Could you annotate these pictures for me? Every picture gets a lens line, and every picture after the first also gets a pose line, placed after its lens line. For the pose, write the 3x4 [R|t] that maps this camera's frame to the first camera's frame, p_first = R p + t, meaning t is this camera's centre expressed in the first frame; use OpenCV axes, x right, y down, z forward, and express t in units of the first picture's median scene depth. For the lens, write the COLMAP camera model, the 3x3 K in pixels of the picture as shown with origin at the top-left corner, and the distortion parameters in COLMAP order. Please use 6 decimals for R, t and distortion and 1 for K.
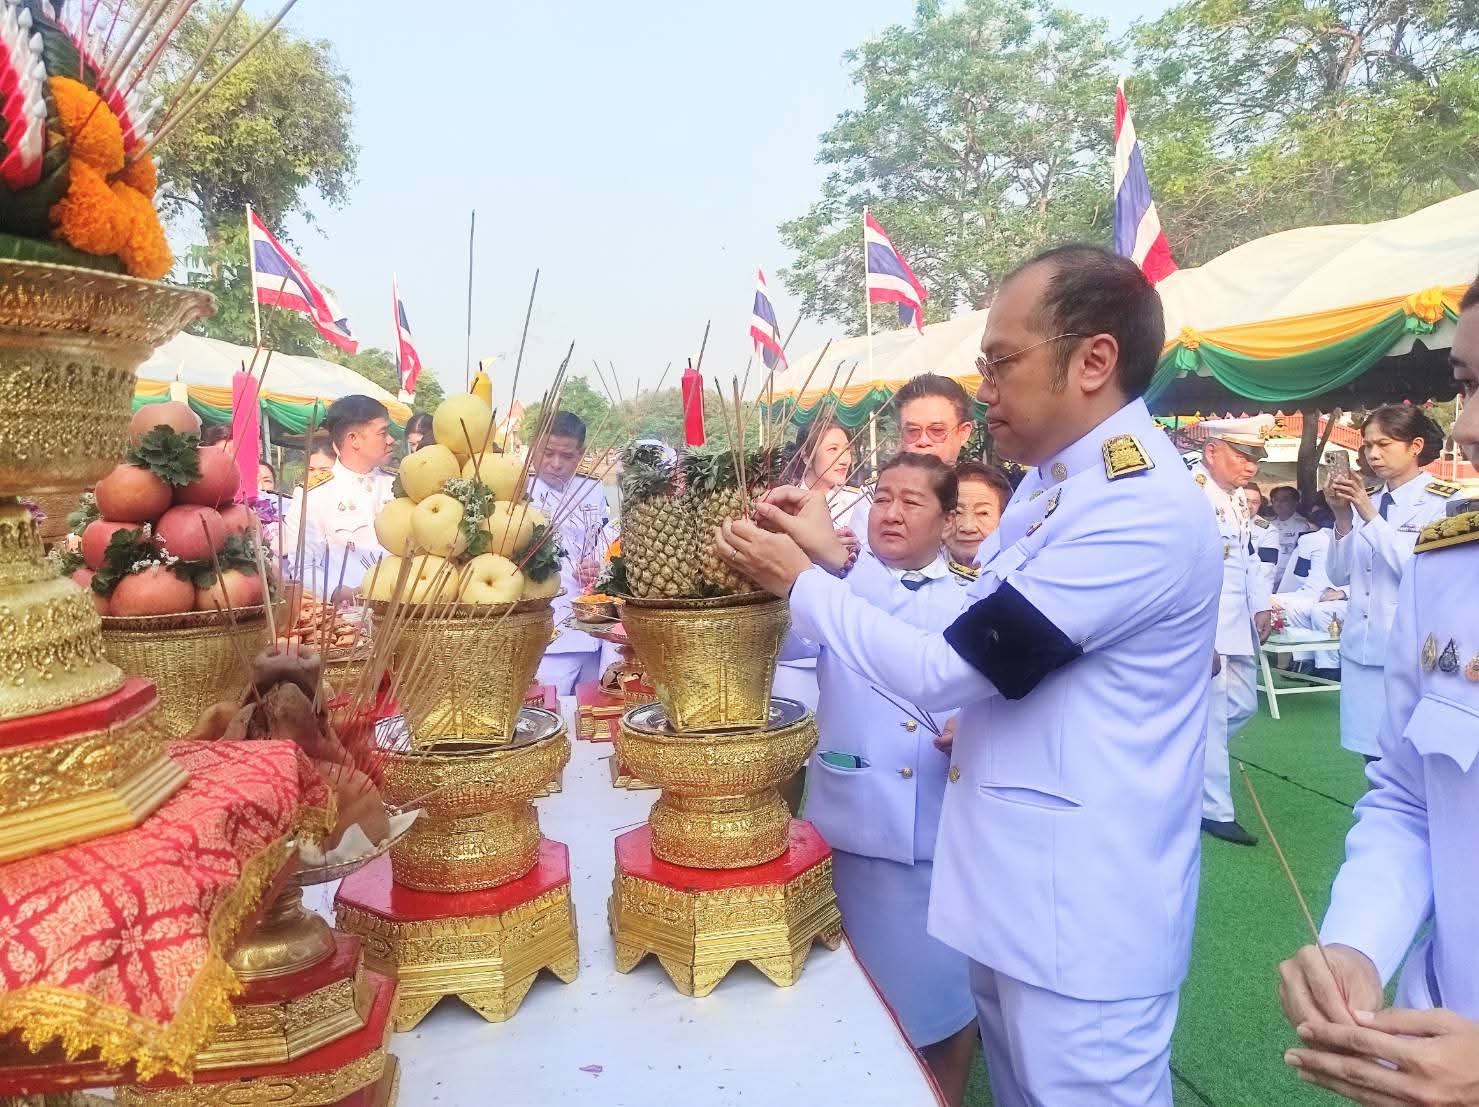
lens RADIAL K [[1099.5, 0, 739.5], [0, 1099.5, 553.5], [0, 0, 1]] dist [0.068511, -0.044361]
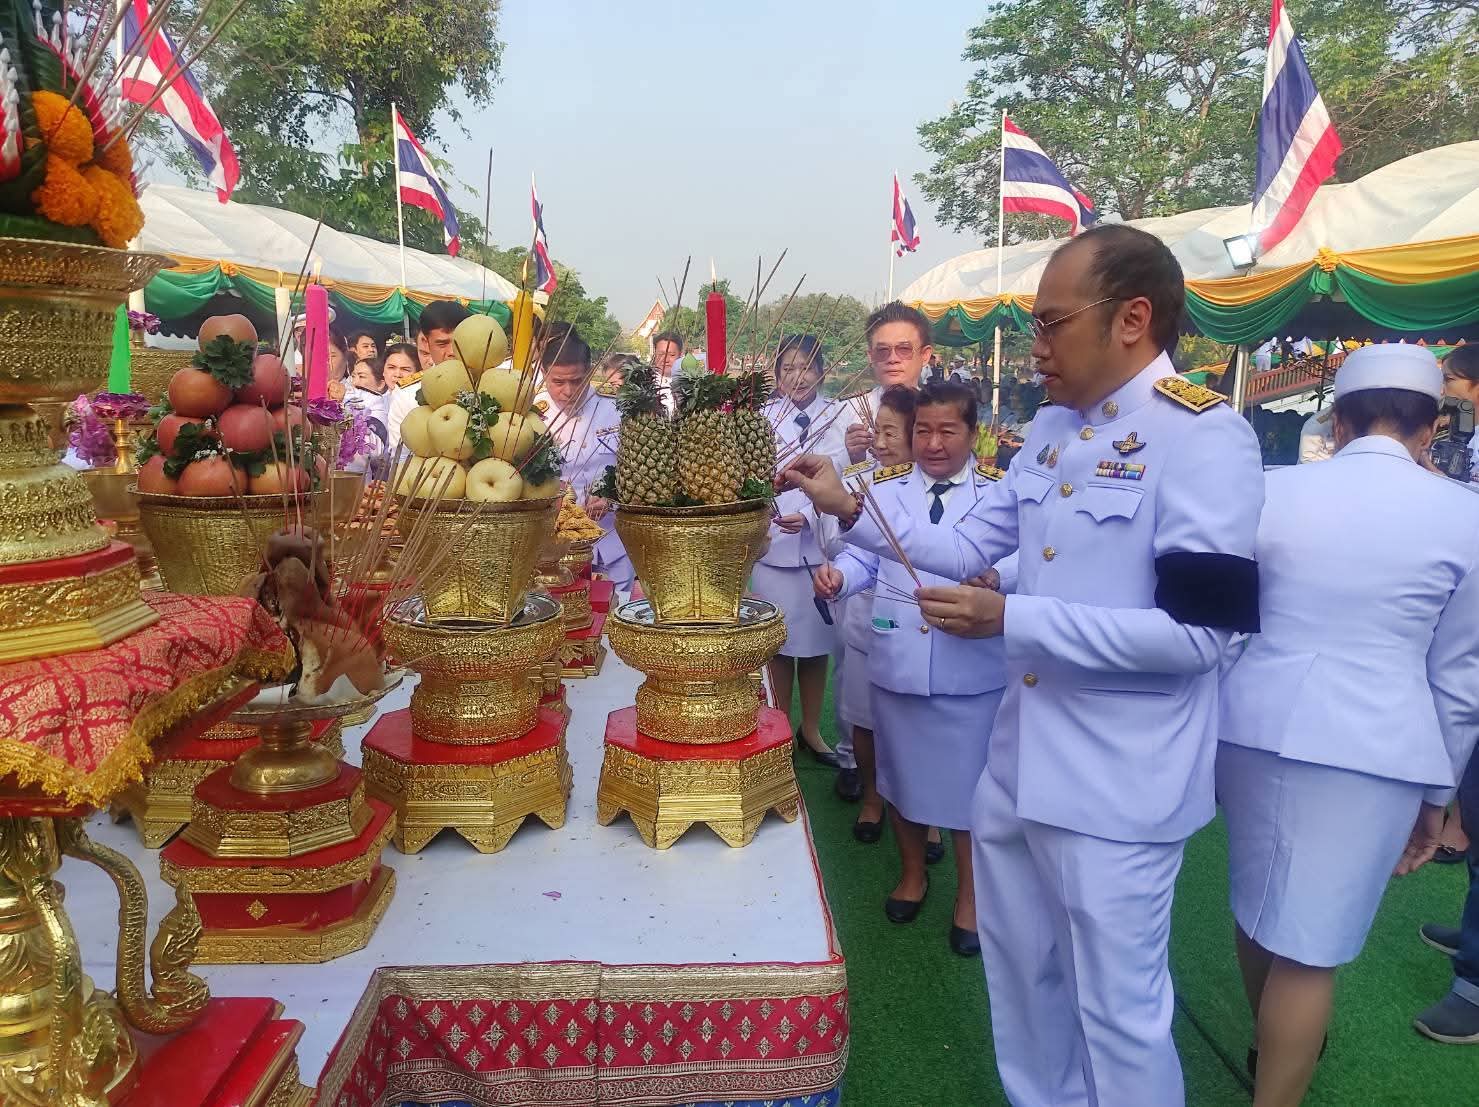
lens RADIAL K [[1095.9, 0, 739.5], [0, 1095.9, 553.5], [0, 0, 1]] dist [0.048060, -0.021572]
pose [[0.992261, 0.055456, -0.111094, 0.161246], [-0.046099, 0.995306, 0.085092, -0.010360], [0.115291, -0.079312, 0.990160, -0.108191]]
